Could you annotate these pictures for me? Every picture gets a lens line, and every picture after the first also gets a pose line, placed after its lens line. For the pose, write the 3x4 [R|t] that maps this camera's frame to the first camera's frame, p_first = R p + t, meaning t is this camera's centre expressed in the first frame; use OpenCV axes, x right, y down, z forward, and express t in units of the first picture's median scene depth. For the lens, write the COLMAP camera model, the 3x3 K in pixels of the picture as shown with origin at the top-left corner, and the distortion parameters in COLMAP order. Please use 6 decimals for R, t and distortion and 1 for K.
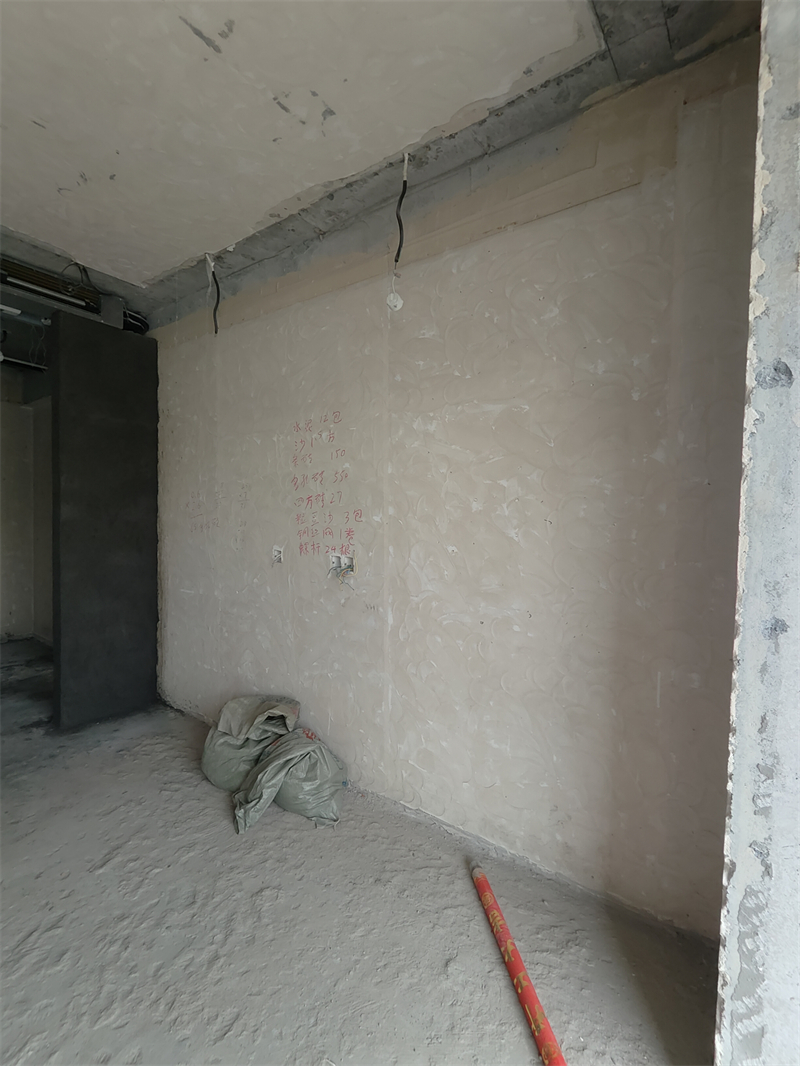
lens RADIAL K [[486.6, 0, 403.2], [0, 486.6, 531.6], [0, 0, 1]] dist [-0.002936, 0.001354]
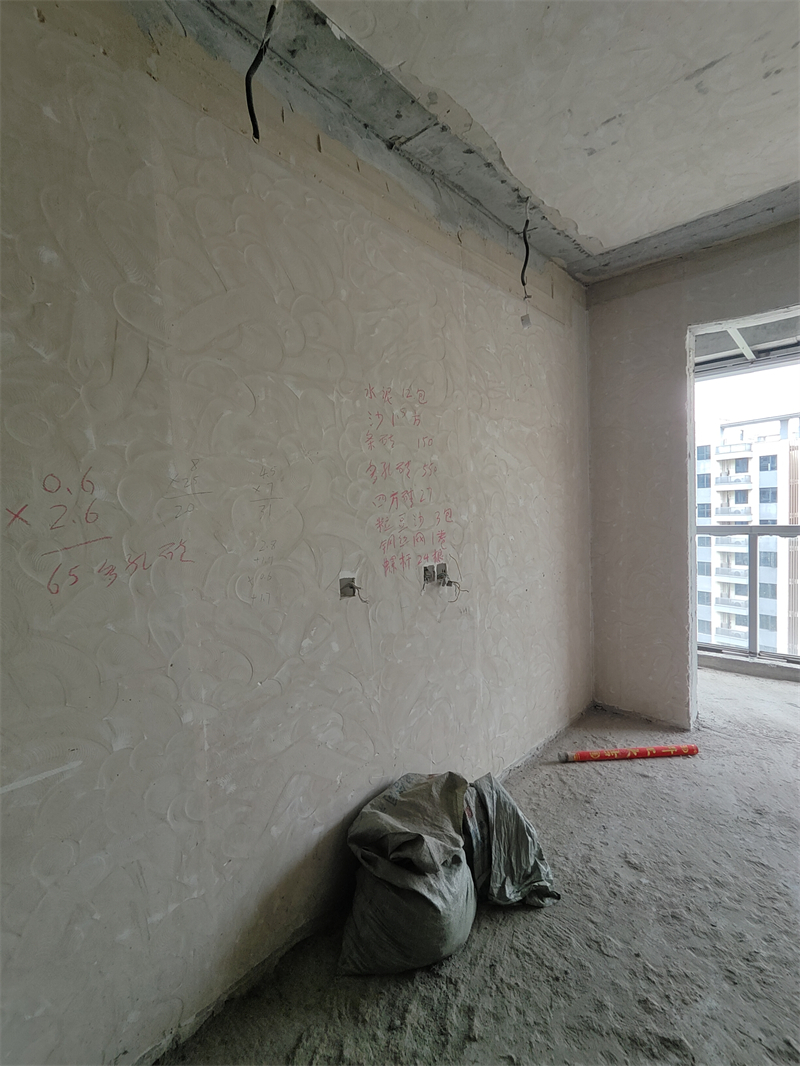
lens RADIAL K [[486.6, 0, 403.2], [0, 486.6, 531.6], [0, 0, 1]] dist [-0.002936, 0.001354]
pose [[0.124906, -0.067420, 0.989875, -1.018639], [0.067193, 0.995973, 0.059357, -0.063343], [-0.989891, 0.059098, 0.128933, 0.989959]]
